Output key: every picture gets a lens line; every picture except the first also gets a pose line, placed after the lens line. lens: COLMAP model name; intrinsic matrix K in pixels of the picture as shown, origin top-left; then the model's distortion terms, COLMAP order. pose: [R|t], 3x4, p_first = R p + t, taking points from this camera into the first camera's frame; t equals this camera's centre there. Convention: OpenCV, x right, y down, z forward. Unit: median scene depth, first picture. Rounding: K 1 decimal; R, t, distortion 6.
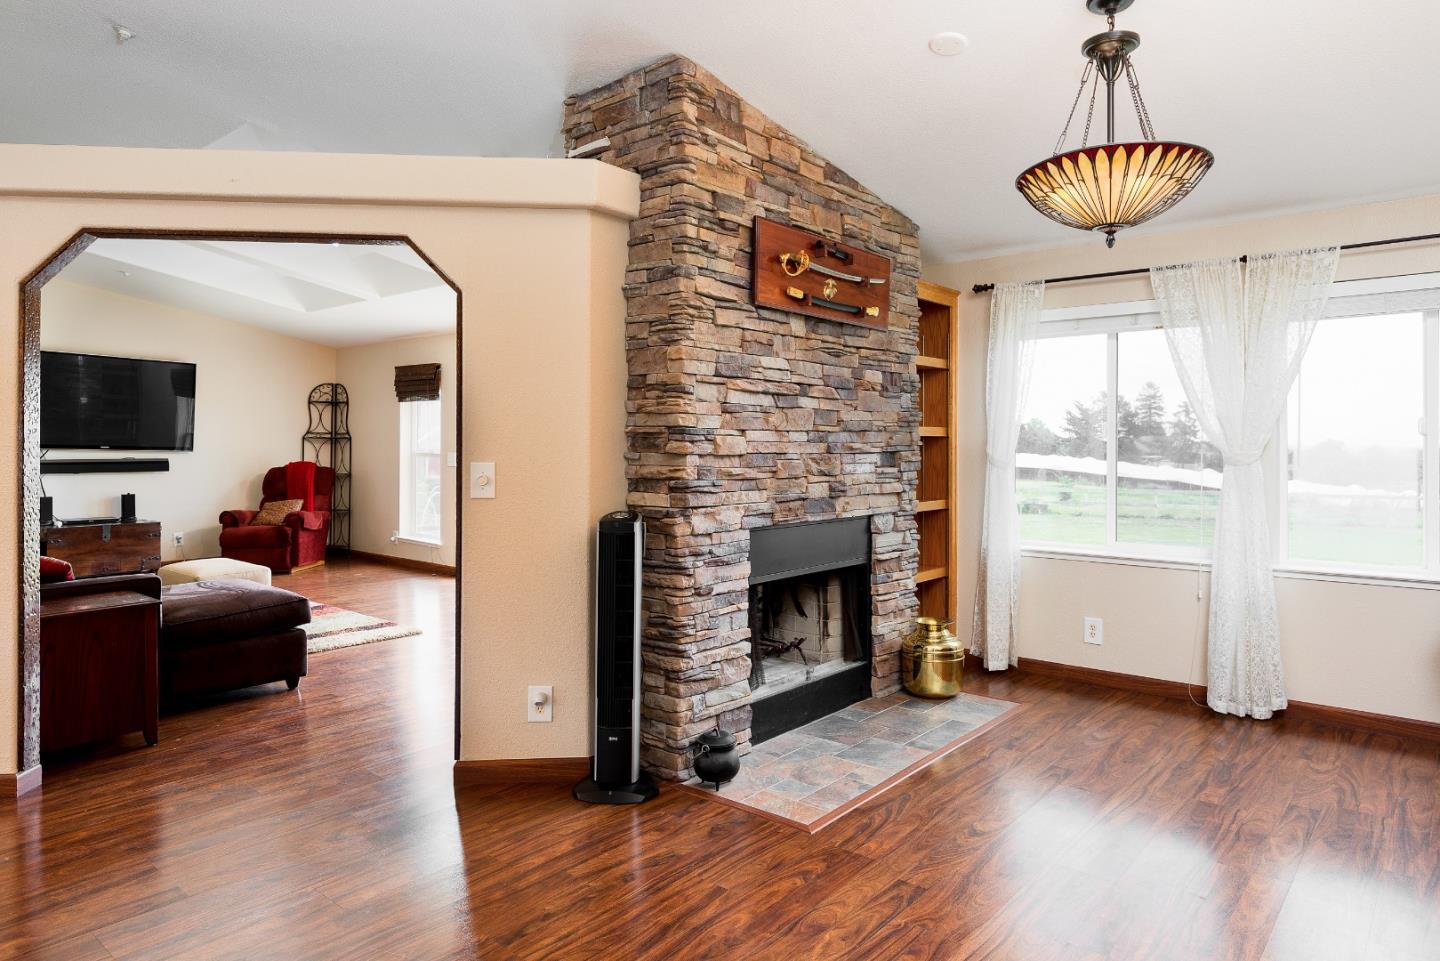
lens RADIAL K [[883.3, 0, 720.0], [0, 883.3, 480.5], [0, 0, 1]] dist [-0.002904, -0.022413]
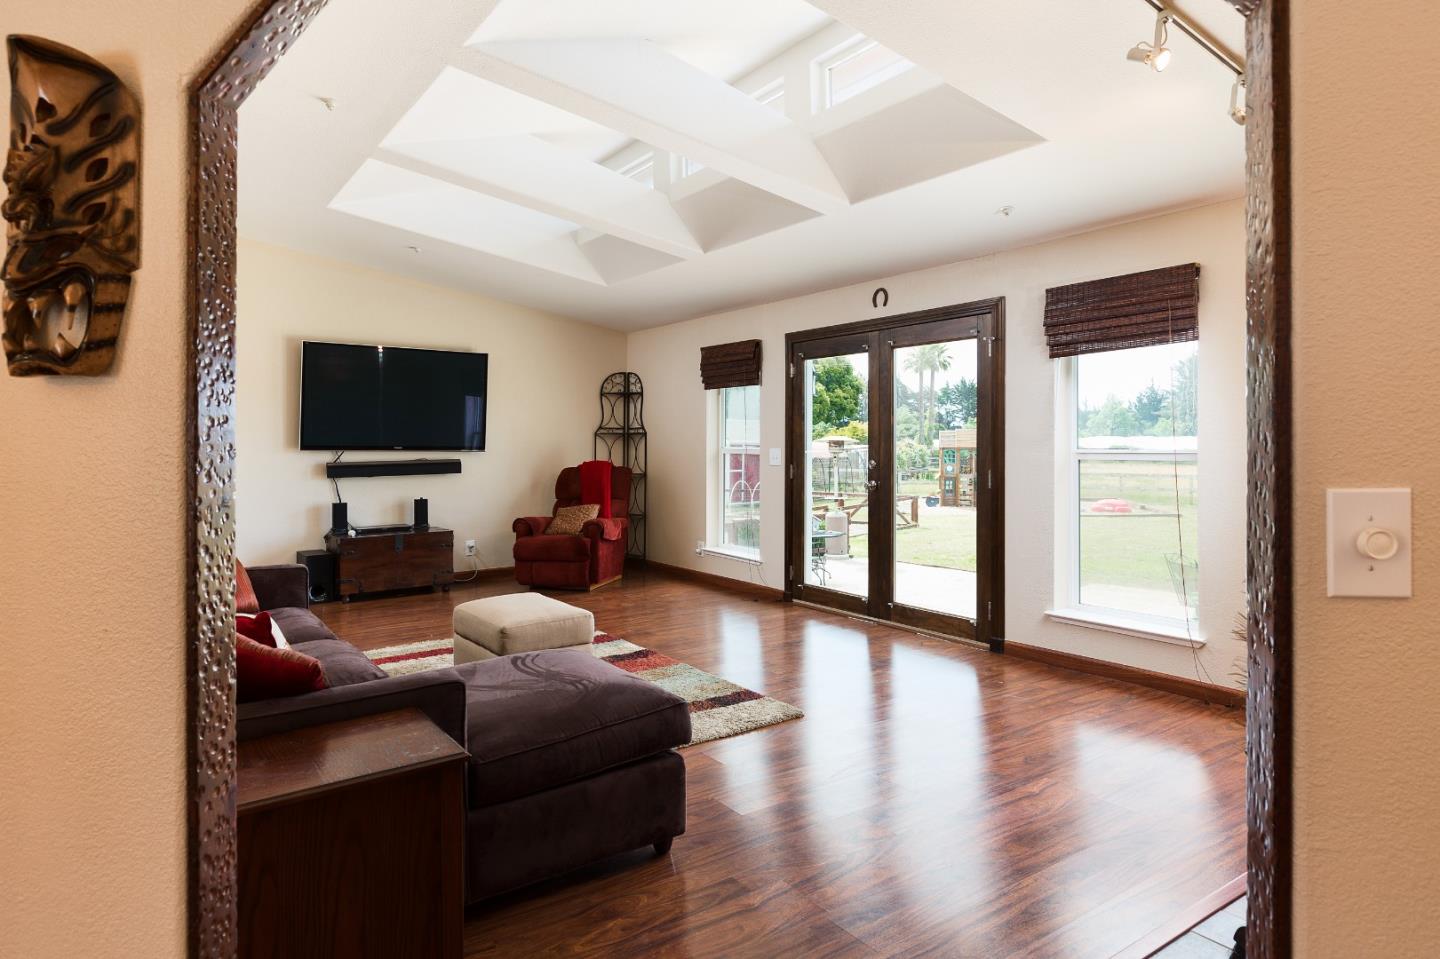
lens RADIAL K [[856.6, 0, 719.8], [0, 856.6, 457.7], [0, 0, 1]] dist [0.000389, -0.000817]
pose [[0.966443, -0.012417, -0.256579, -0.141845], [0.008238, 0.999815, -0.017358, -0.009209], [0.256747, 0.014662, 0.966367, 0.213828]]
